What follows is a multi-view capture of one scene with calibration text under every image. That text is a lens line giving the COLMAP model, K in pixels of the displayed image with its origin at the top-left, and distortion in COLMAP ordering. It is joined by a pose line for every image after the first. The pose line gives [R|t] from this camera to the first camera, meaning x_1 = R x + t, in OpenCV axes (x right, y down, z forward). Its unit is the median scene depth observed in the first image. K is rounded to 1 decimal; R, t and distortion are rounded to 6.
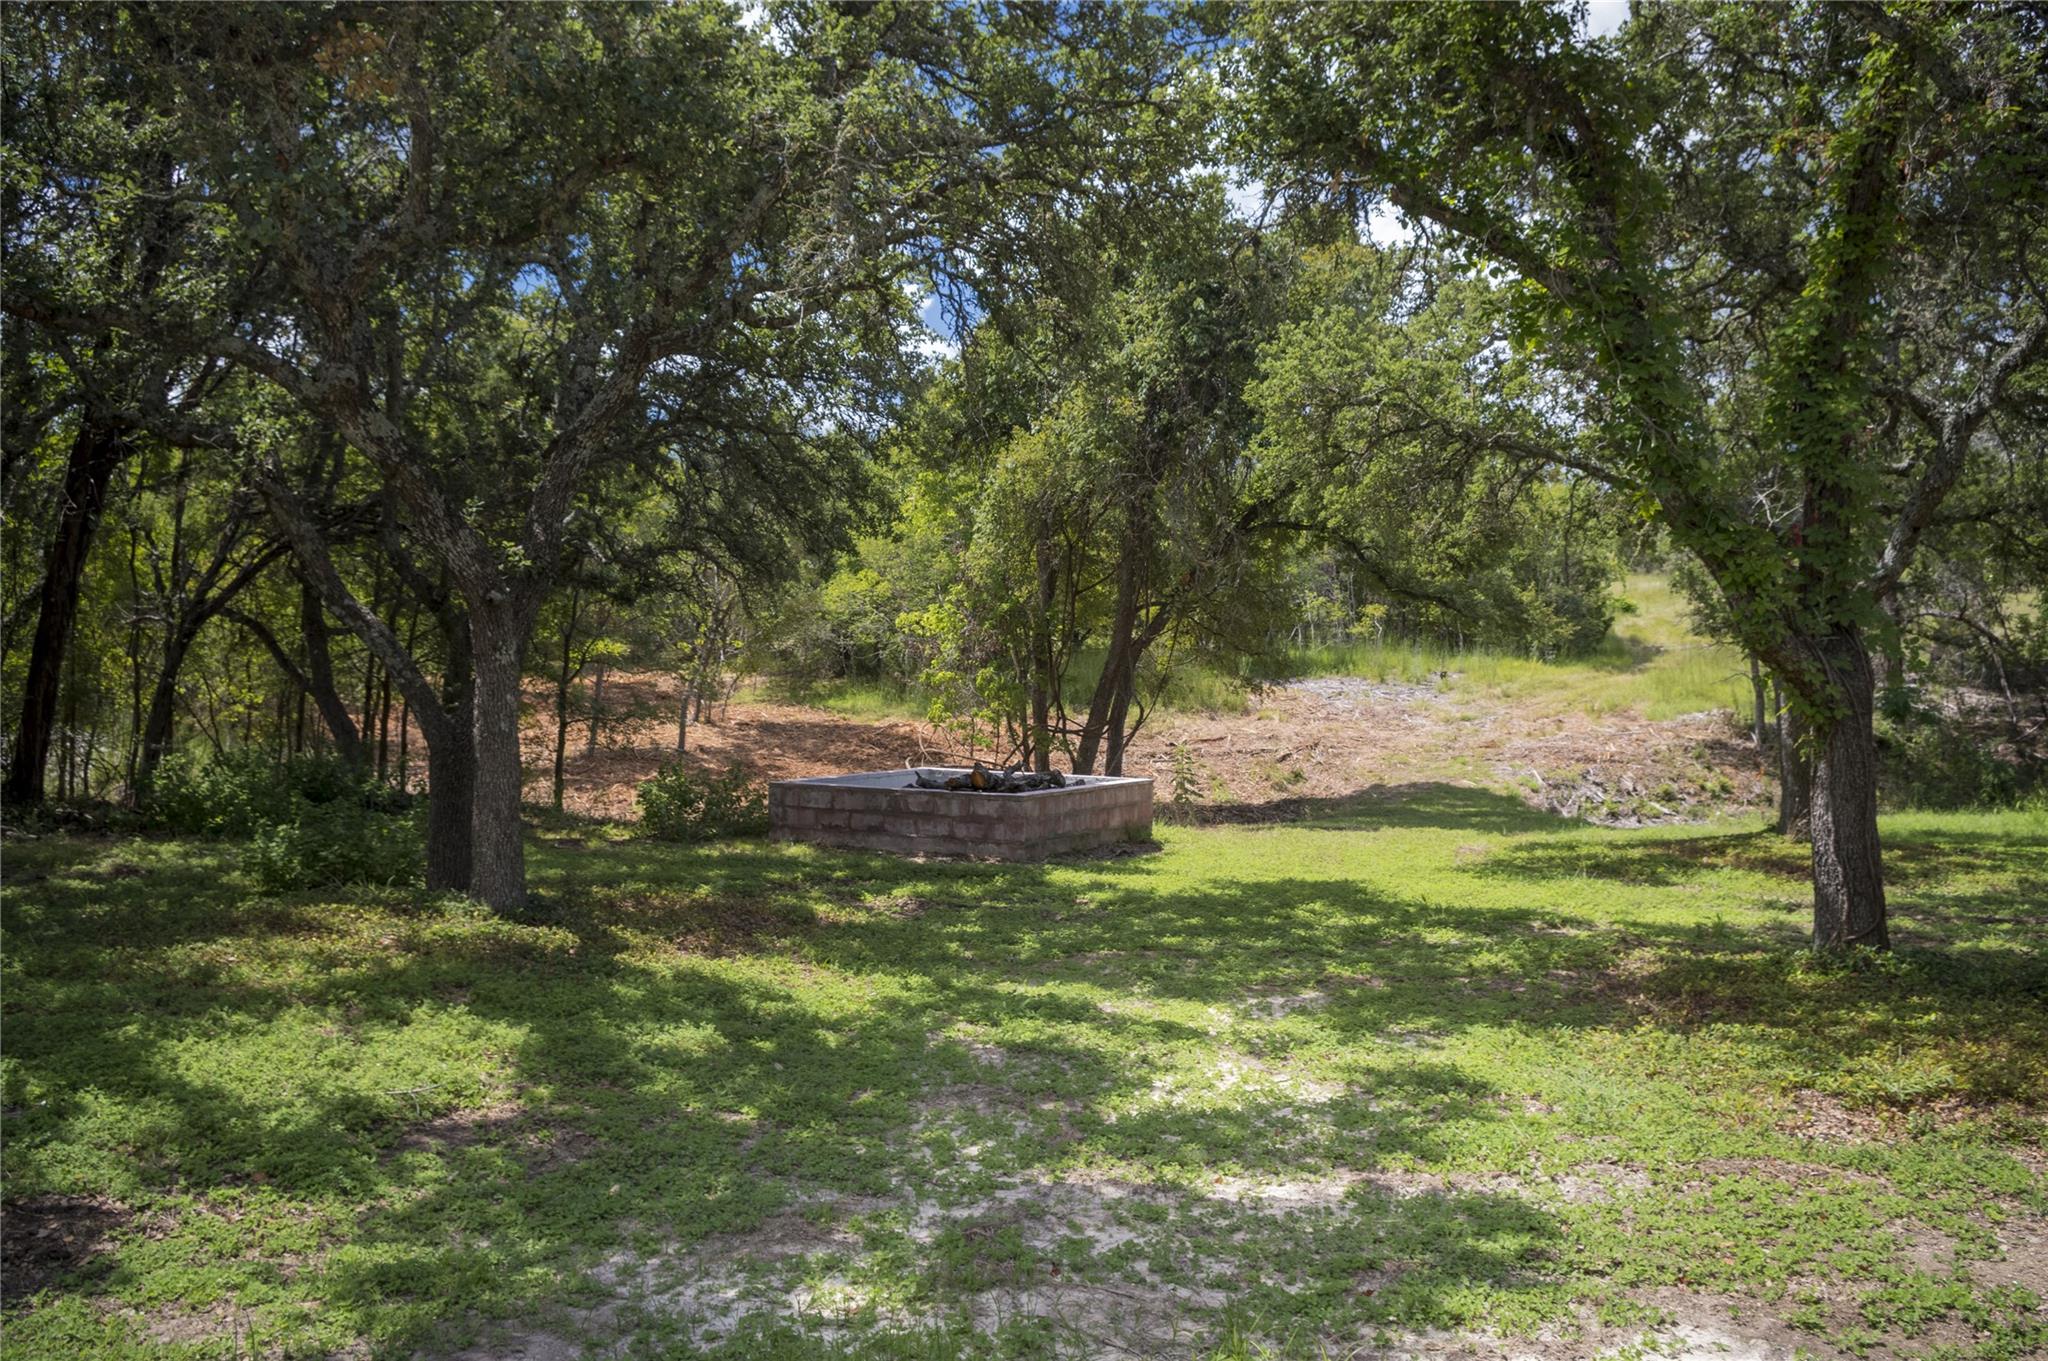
lens RADIAL K [[1616.3, 0, 1018.2], [0, 1616.3, 636.8], [0, 0, 1]] dist [-0.055713, 0.041372]
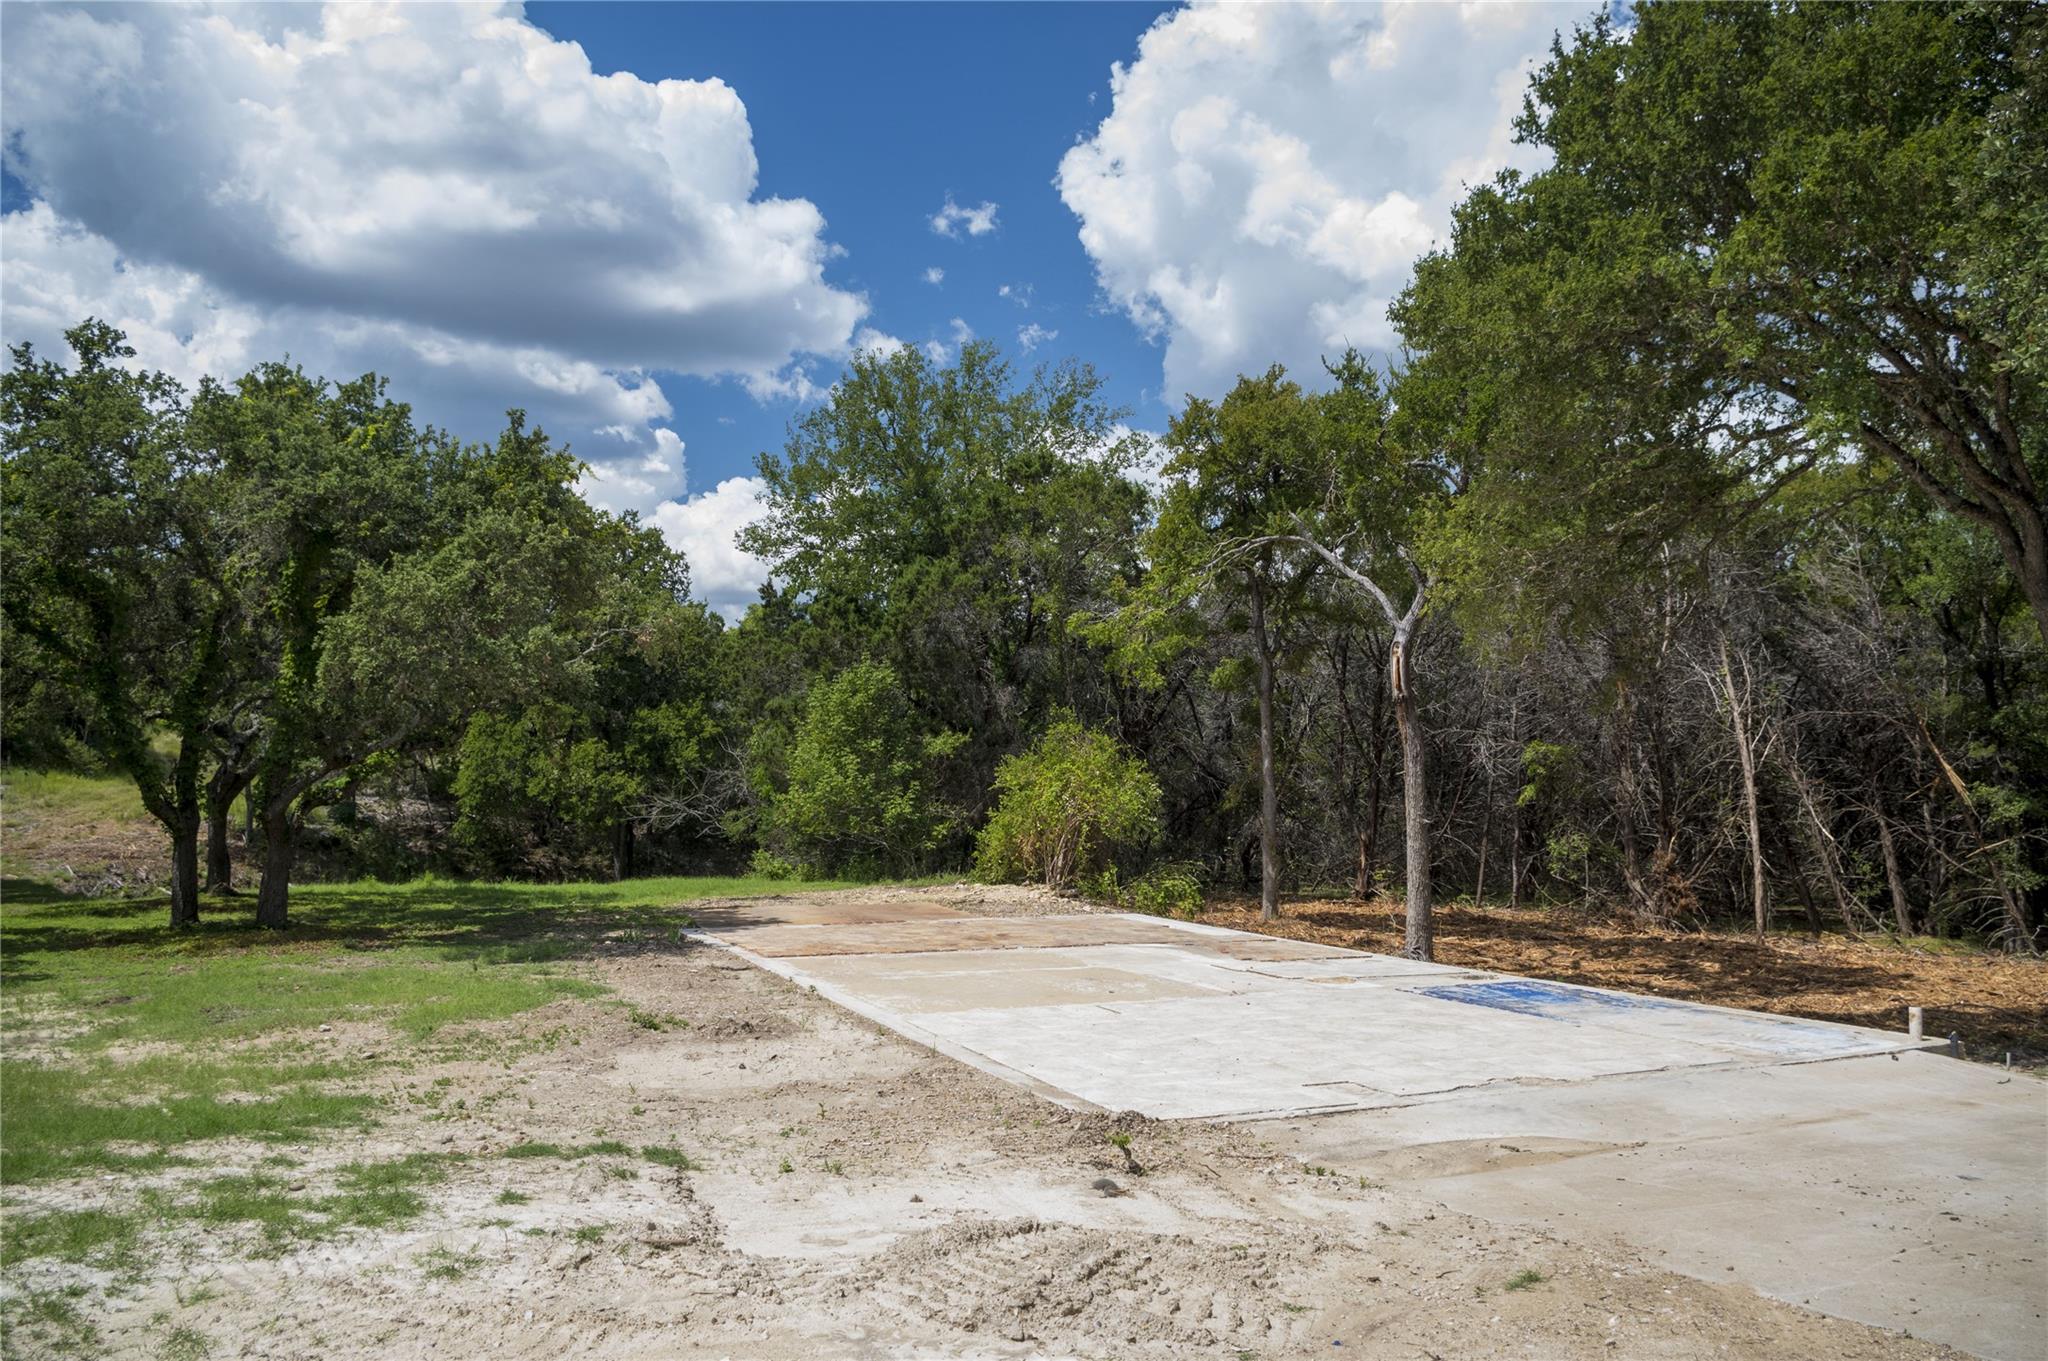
lens RADIAL K [[1616.3, 0, 1018.2], [0, 1616.3, 636.8], [0, 0, 1]] dist [-0.055713, 0.041372]
pose [[0.667439, 0.074296, 0.740949, -0.134527], [-0.029472, 0.996866, -0.073410, -0.030091], [-0.744081, 0.027160, 0.667537, -0.438839]]
